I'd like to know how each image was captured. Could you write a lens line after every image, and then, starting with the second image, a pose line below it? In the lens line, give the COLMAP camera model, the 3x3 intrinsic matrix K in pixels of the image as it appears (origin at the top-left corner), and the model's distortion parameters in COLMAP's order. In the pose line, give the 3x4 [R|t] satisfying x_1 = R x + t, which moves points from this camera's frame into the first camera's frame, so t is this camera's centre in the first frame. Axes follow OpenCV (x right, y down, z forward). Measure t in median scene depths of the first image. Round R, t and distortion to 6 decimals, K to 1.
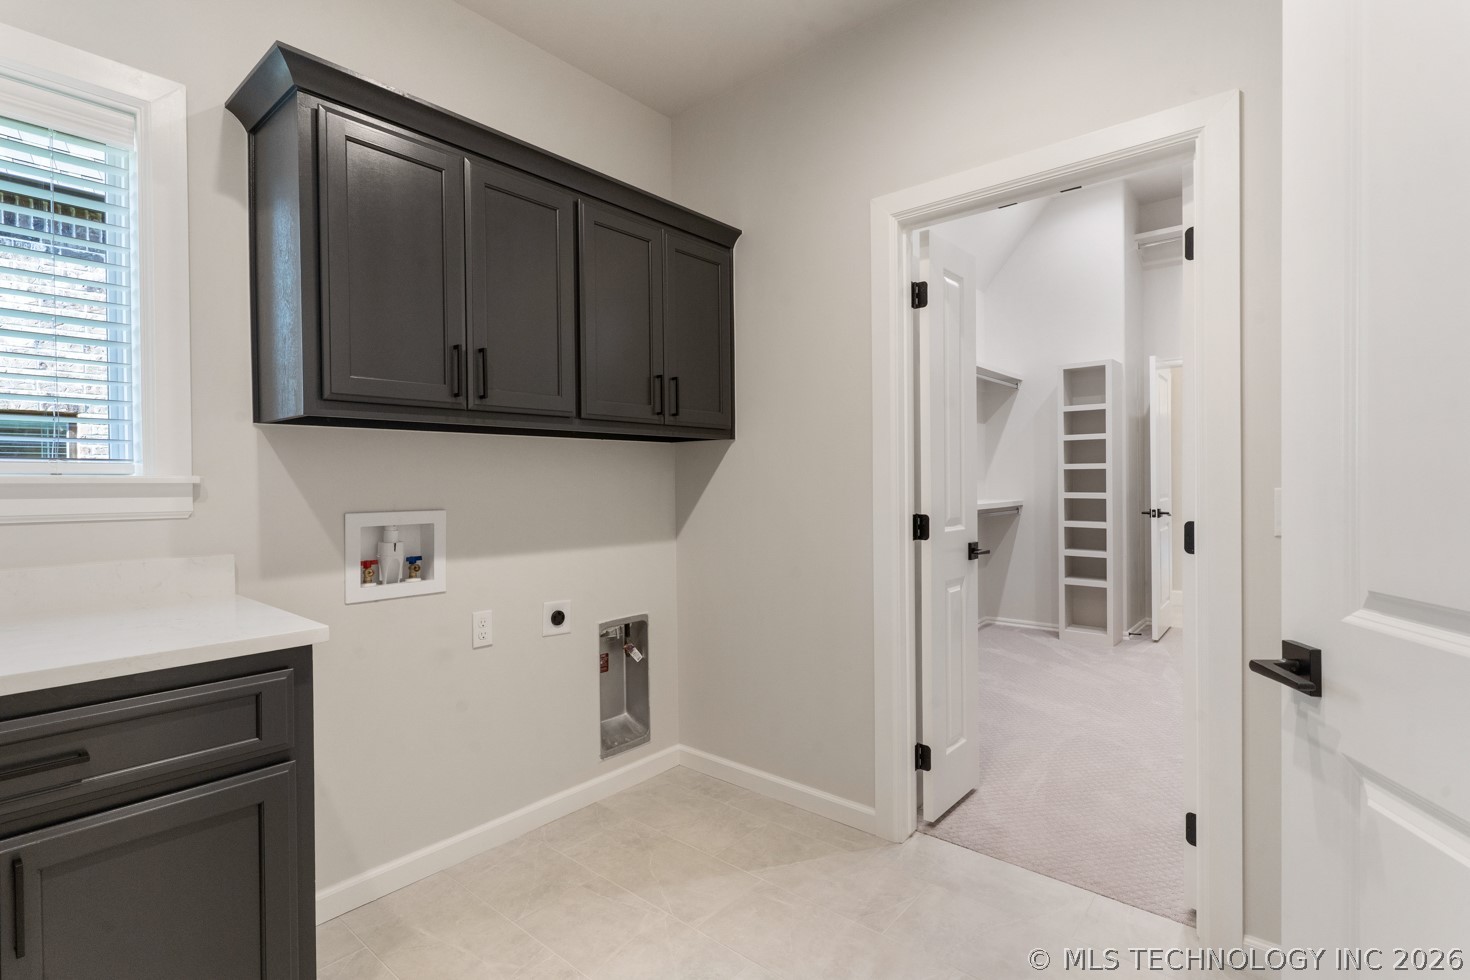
lens RADIAL K [[704.2, 0, 731.0], [0, 704.2, 488.2], [0, 0, 1]] dist [-0.002685, 0.000895]
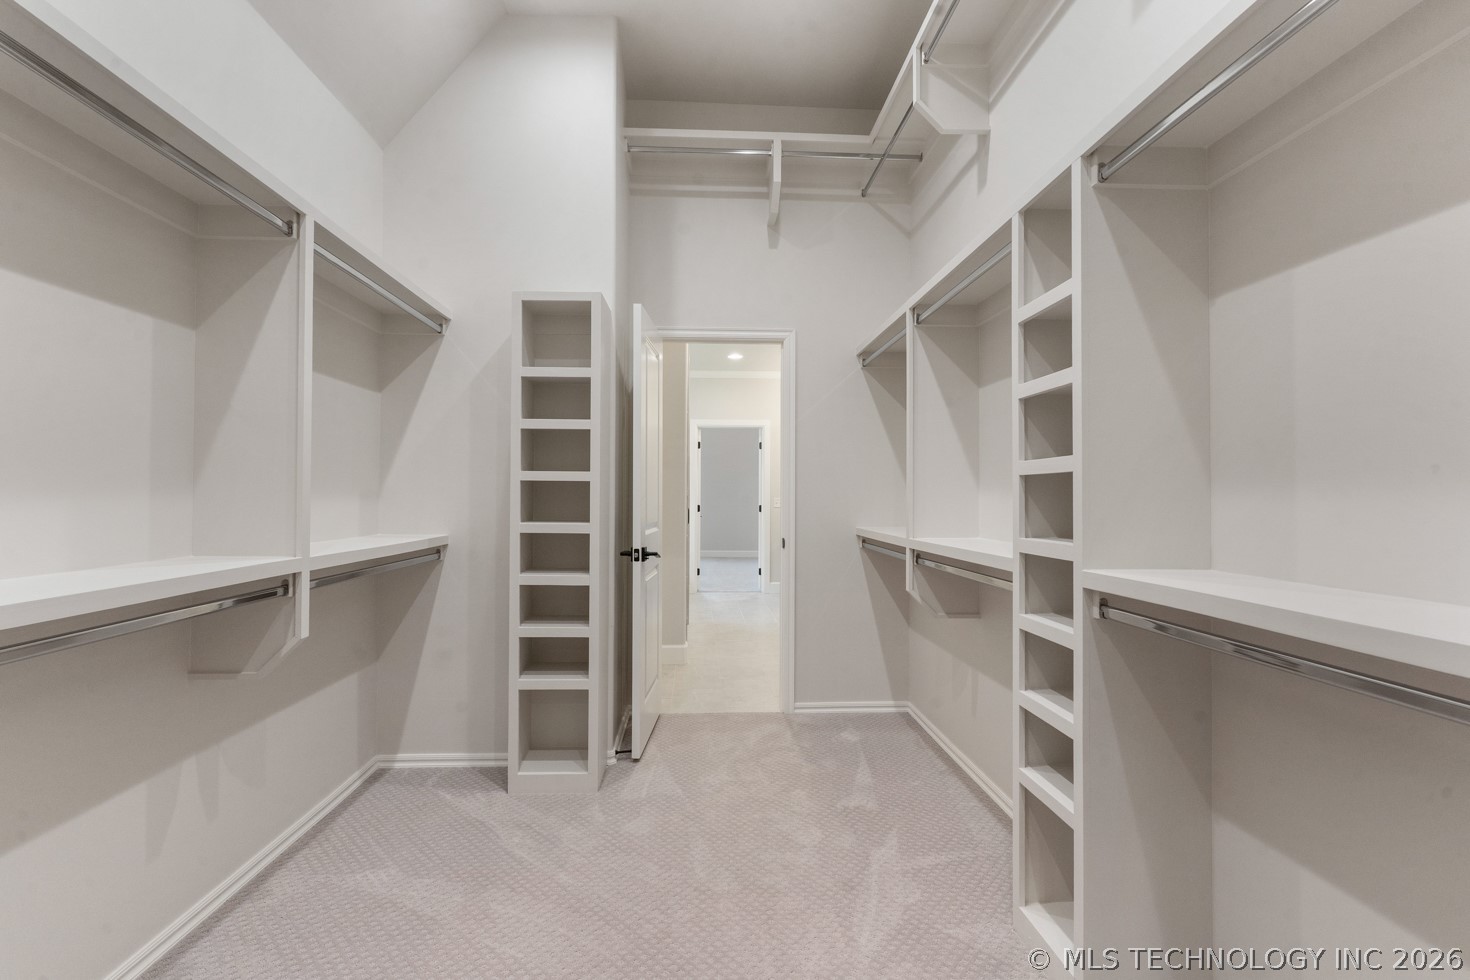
lens RADIAL K [[704.2, 0, 721.2], [0, 704.2, 509.6], [0, 0, 1]] dist [-0.002685, 0.000895]
pose [[0.733603, 0.020519, 0.679269, 0.210798], [-0.006533, 0.999711, -0.023143, 0.008009], [-0.679547, 0.012540, 0.733525, 0.481591]]
